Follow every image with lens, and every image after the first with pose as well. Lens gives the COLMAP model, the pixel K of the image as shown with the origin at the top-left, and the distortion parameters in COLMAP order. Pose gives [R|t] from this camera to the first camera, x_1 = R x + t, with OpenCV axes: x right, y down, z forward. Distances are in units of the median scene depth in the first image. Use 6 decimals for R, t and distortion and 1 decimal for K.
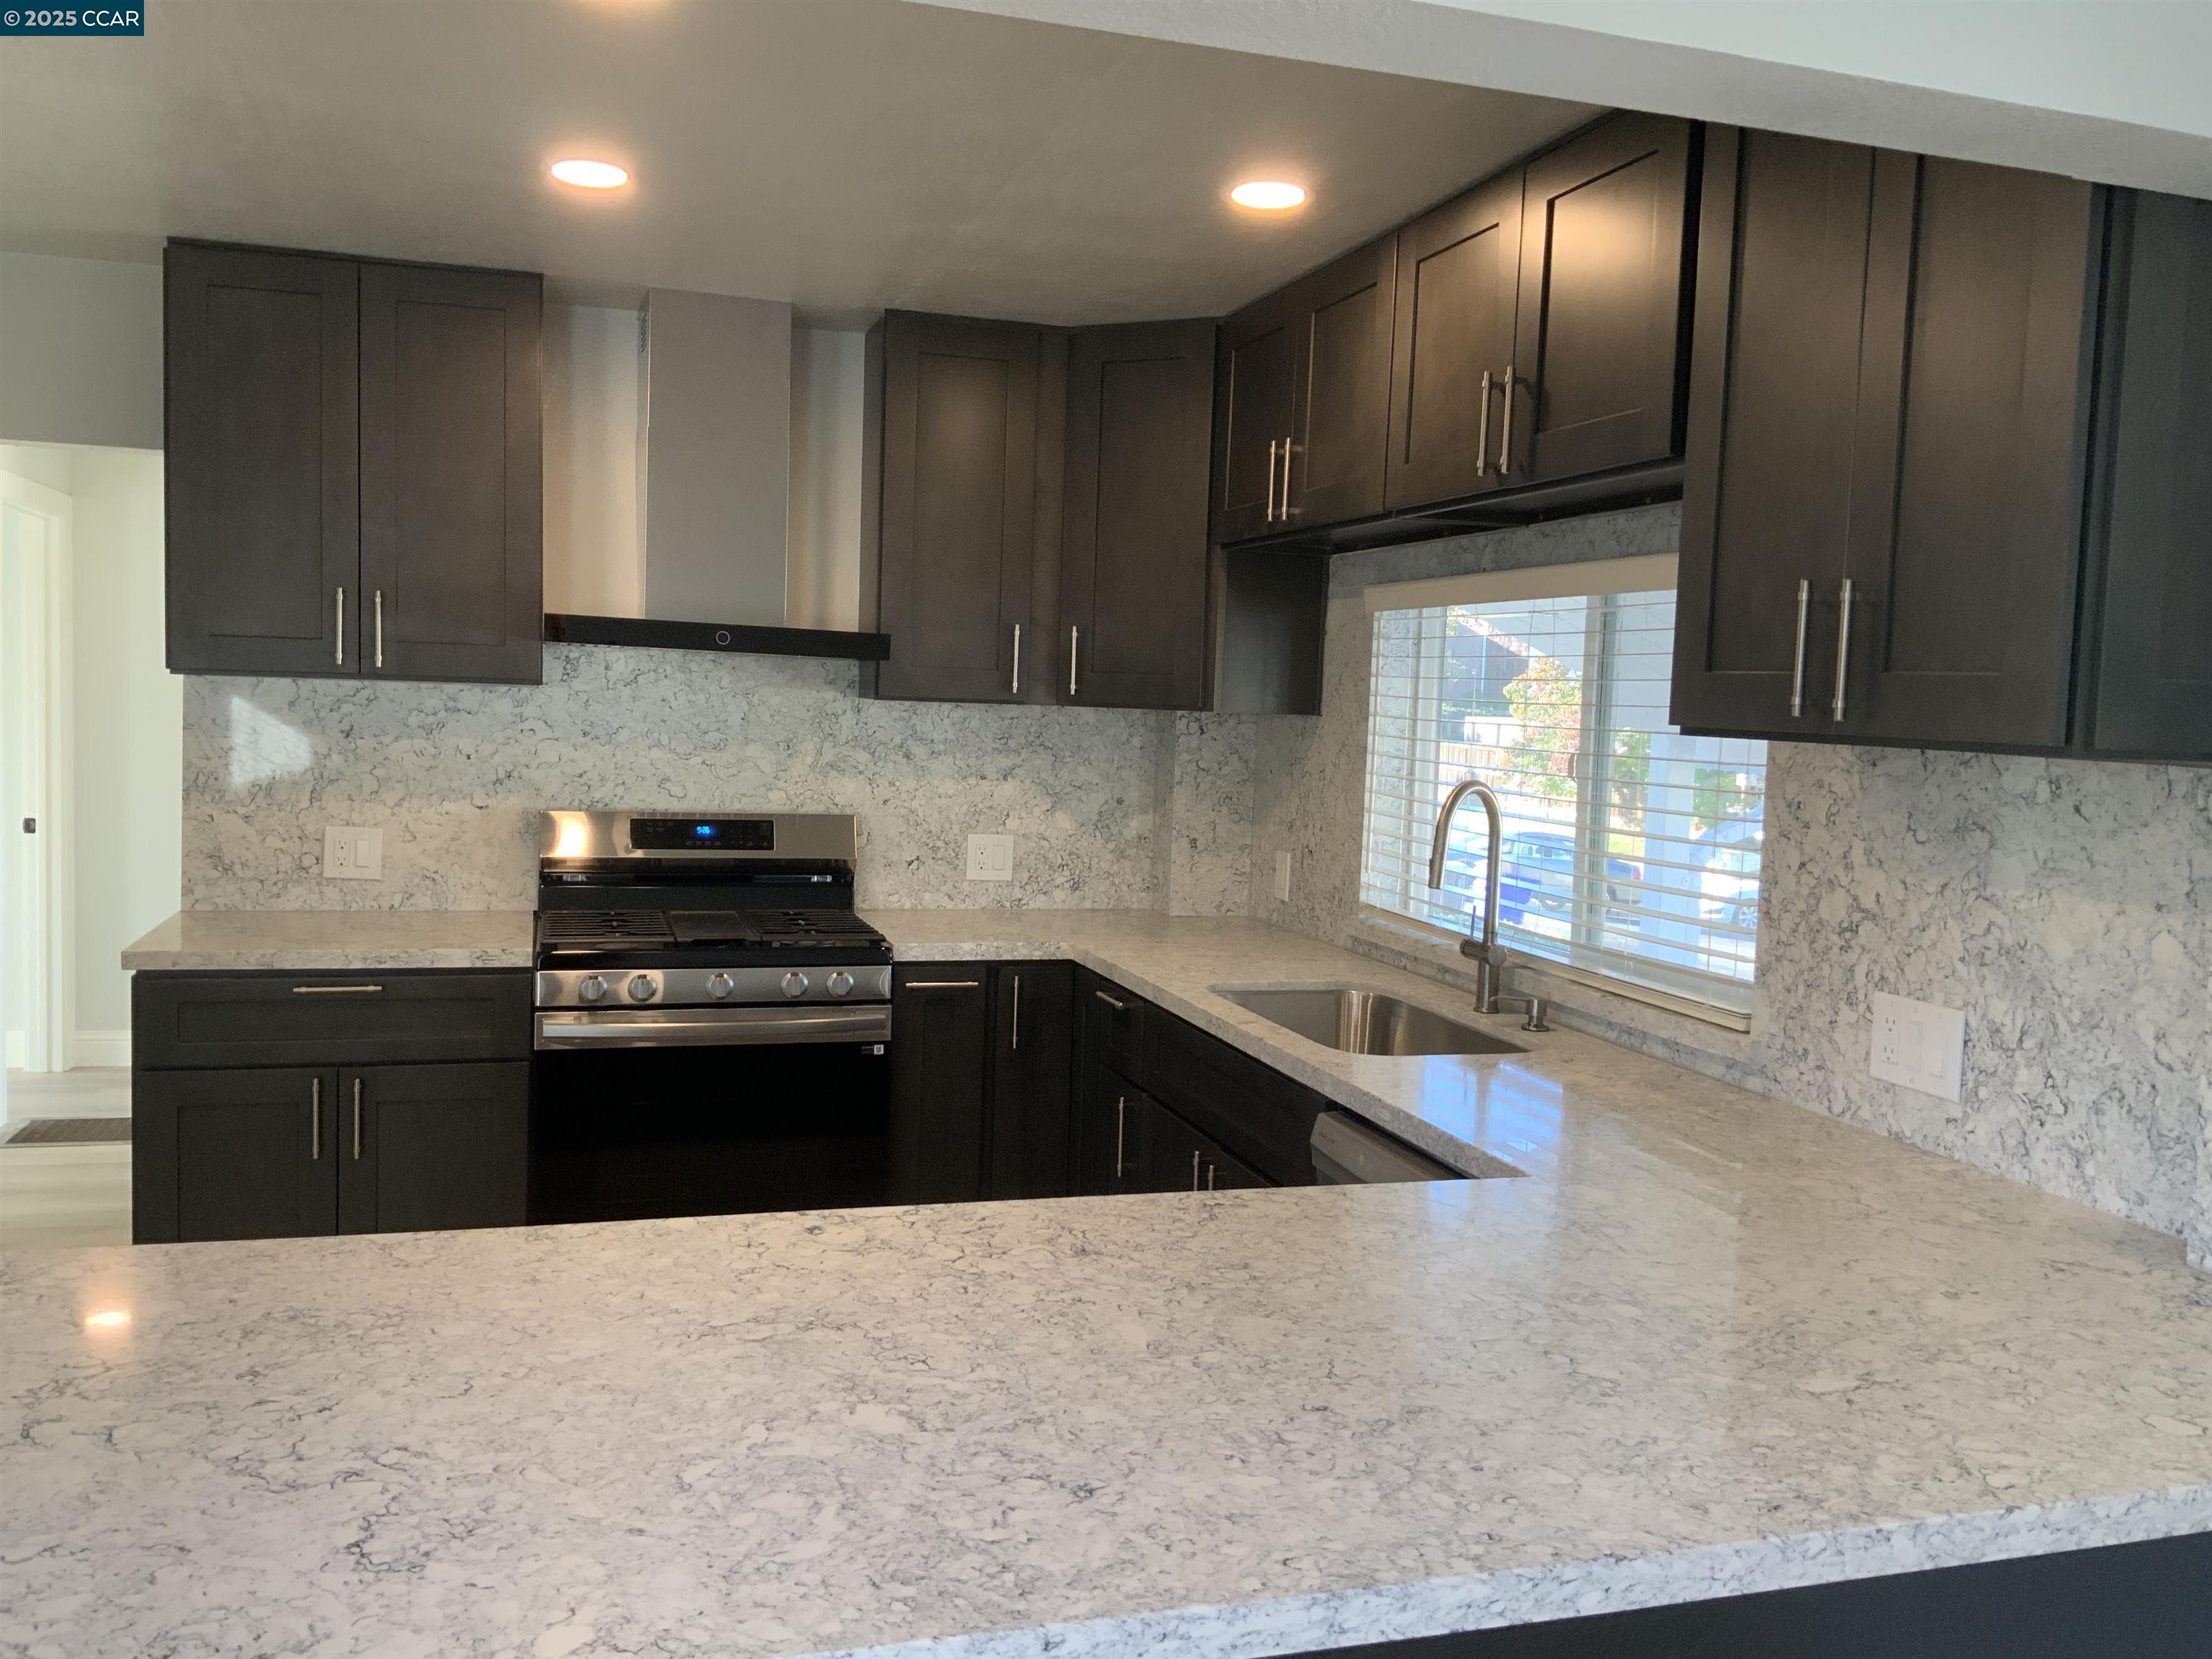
lens RADIAL K [[1810.3, 0, 1101.2], [0, 1810.3, 837.5], [0, 0, 1]] dist [0.083280, -0.141480]
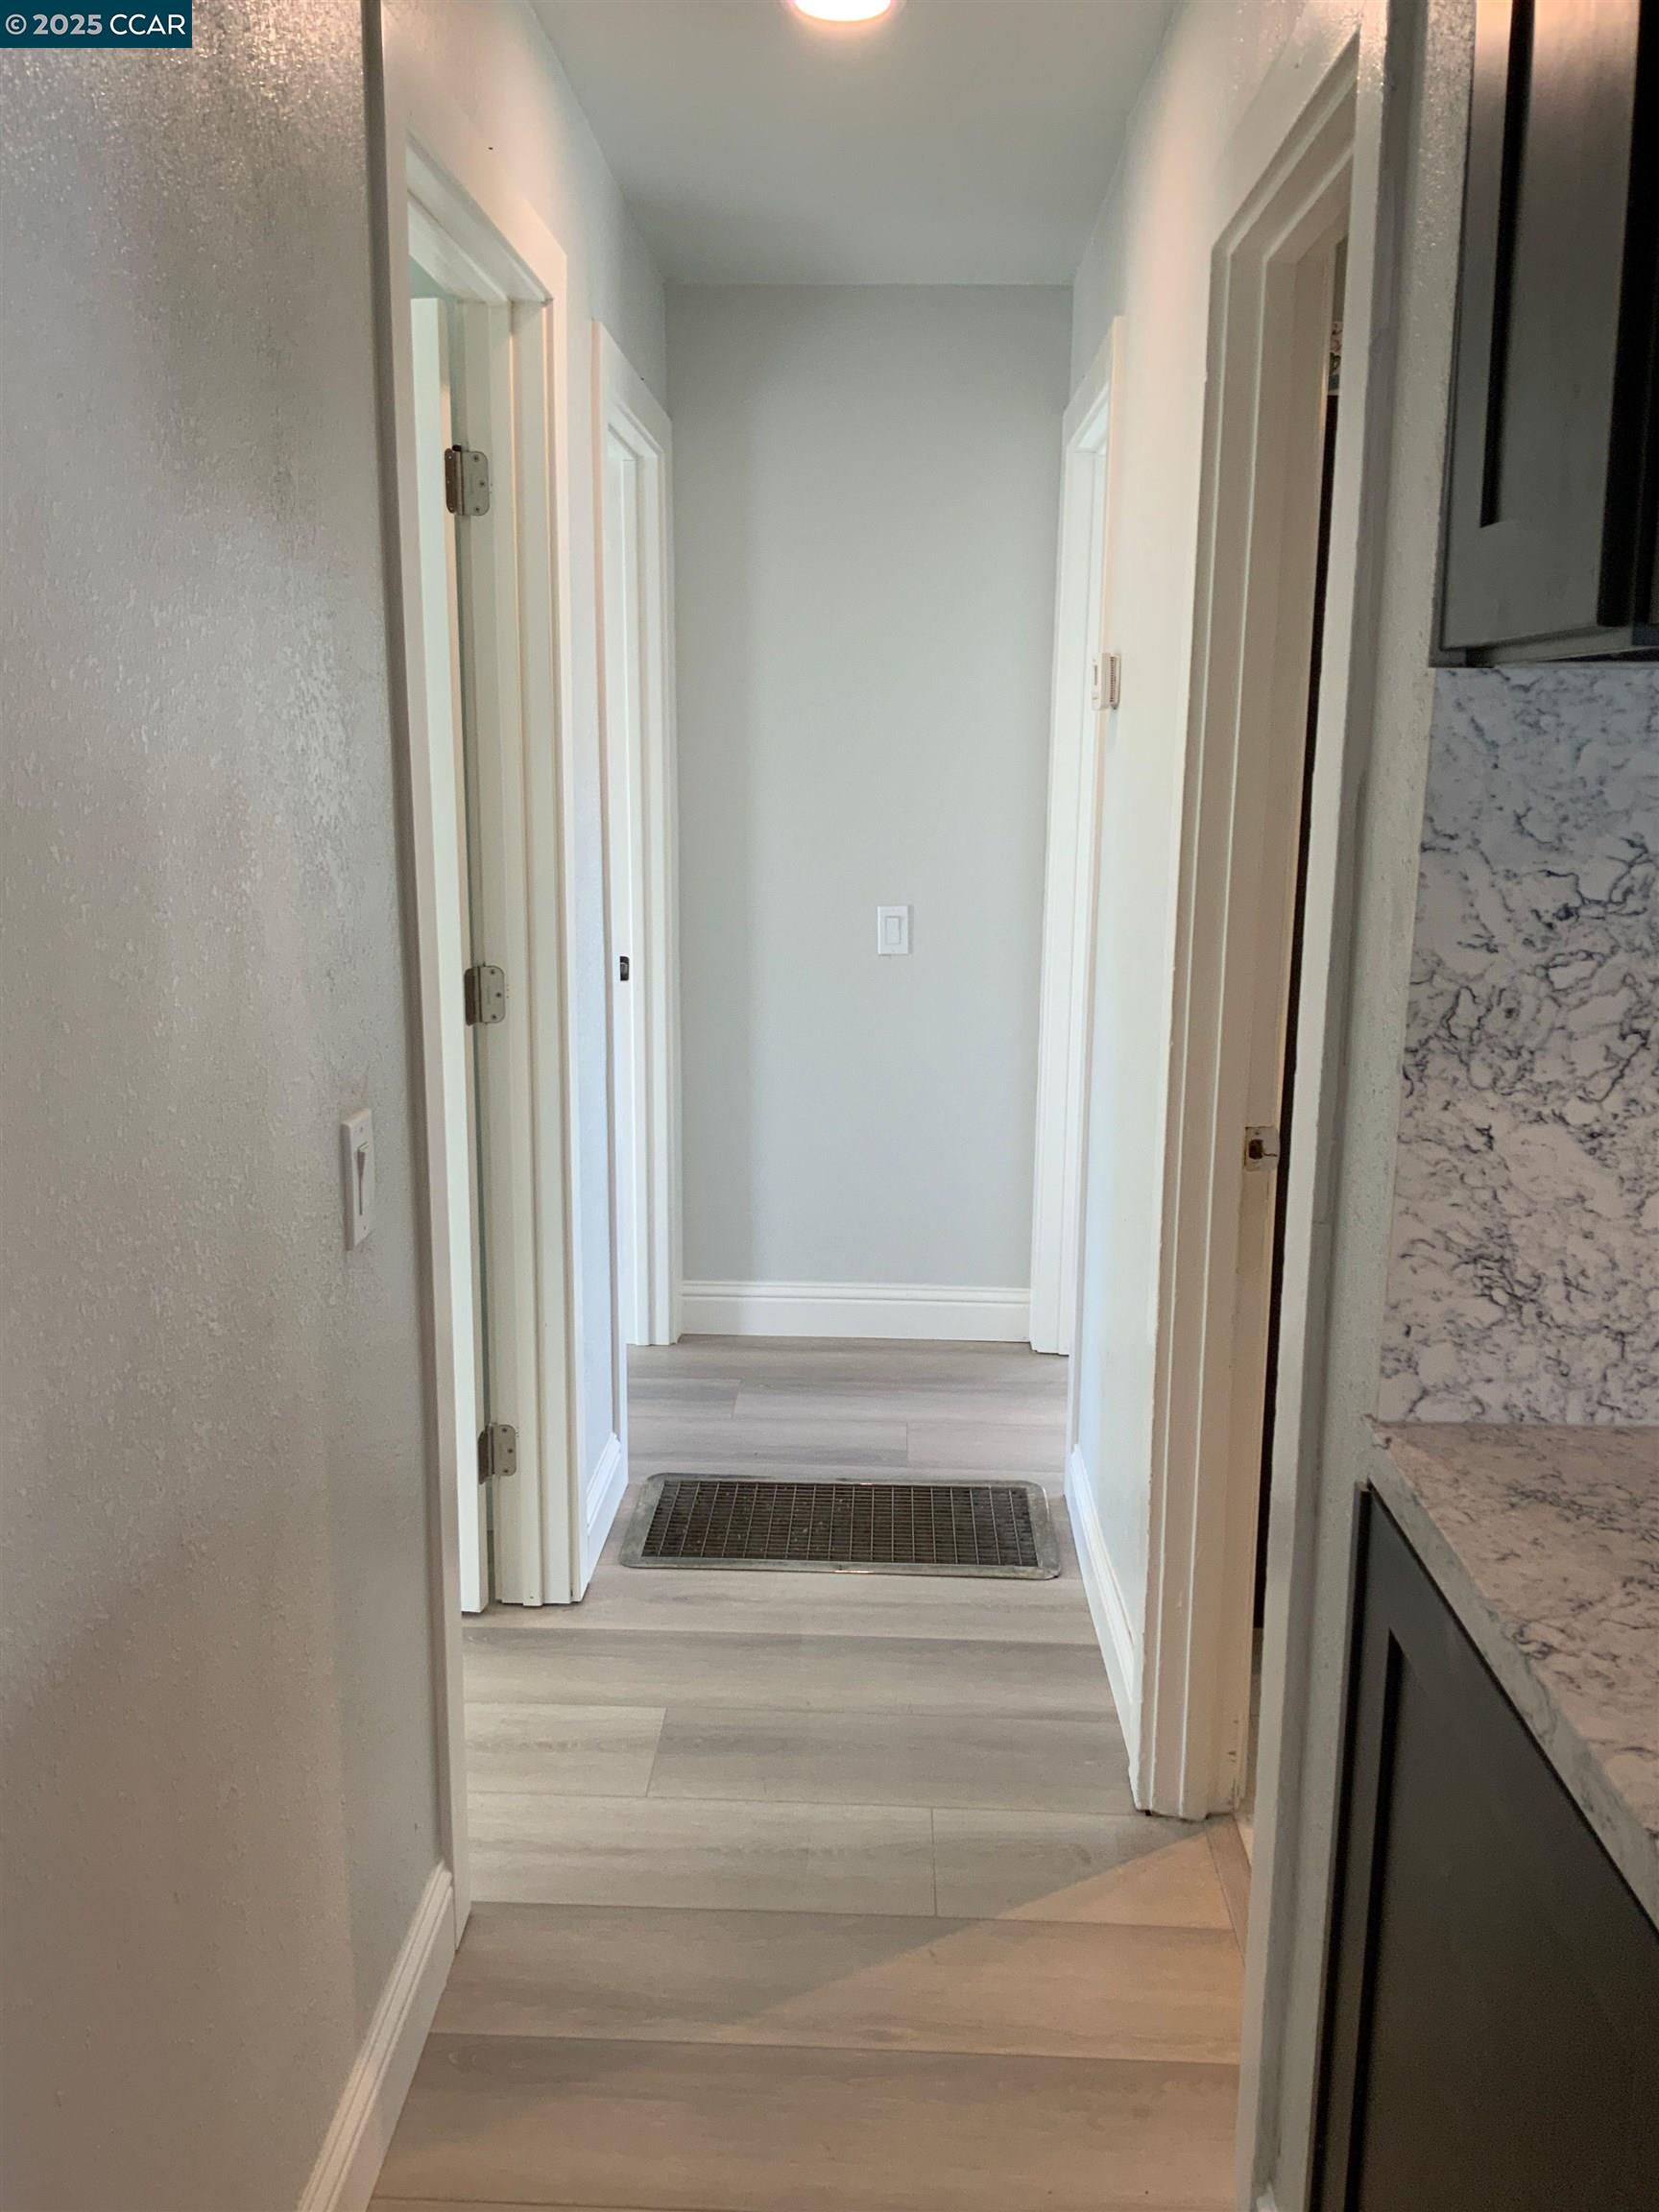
lens RADIAL K [[1810.3, 0, 810.5], [0, 1810.3, 1088.8], [0, 0, 1]] dist [0.083280, -0.141480]
pose [[0.942563, 0.032797, -0.332414, -0.602225], [0.004848, 0.993720, 0.111792, -0.066193], [0.333993, -0.106983, 0.936485, 0.825670]]
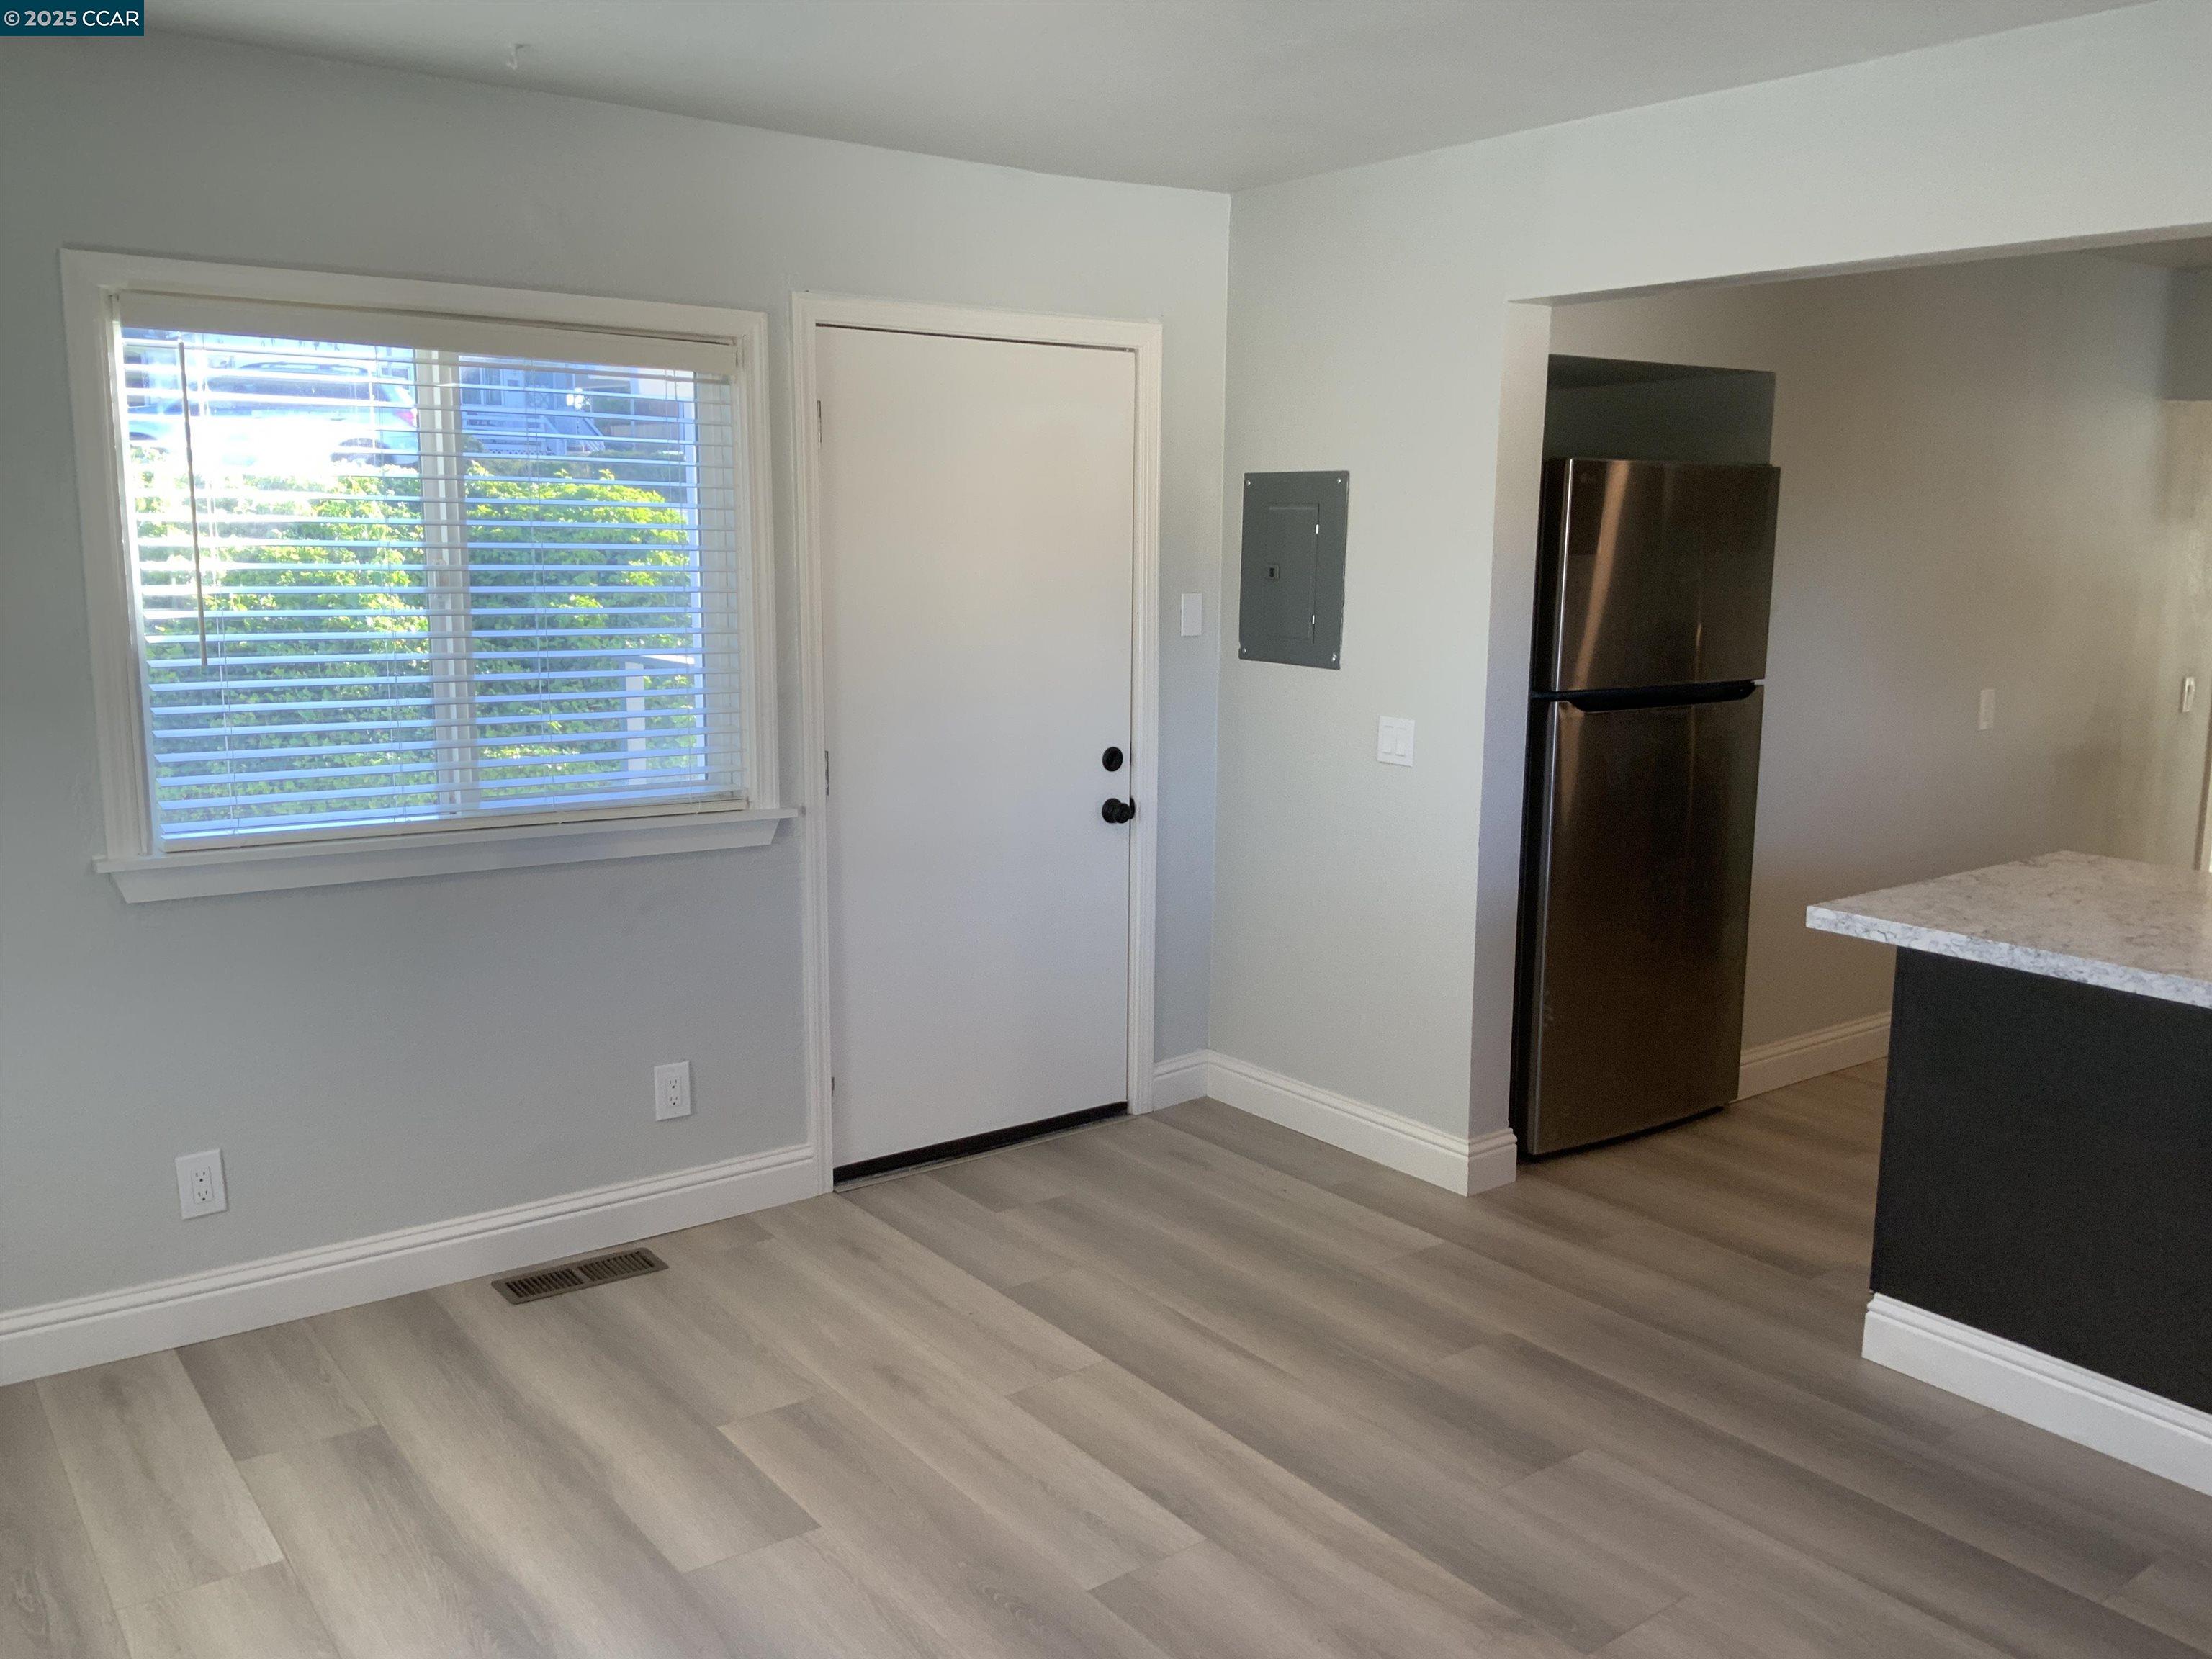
lens RADIAL K [[1810.3, 0, 1111.0], [0, 1810.3, 832.2], [0, 0, 1]] dist [0.083280, -0.141480]
pose [[0.335122, 0.125169, -0.933823, 0.494342], [-0.067386, 0.991782, 0.108755, 0.025056], [0.939762, 0.026480, 0.340803, -0.396399]]
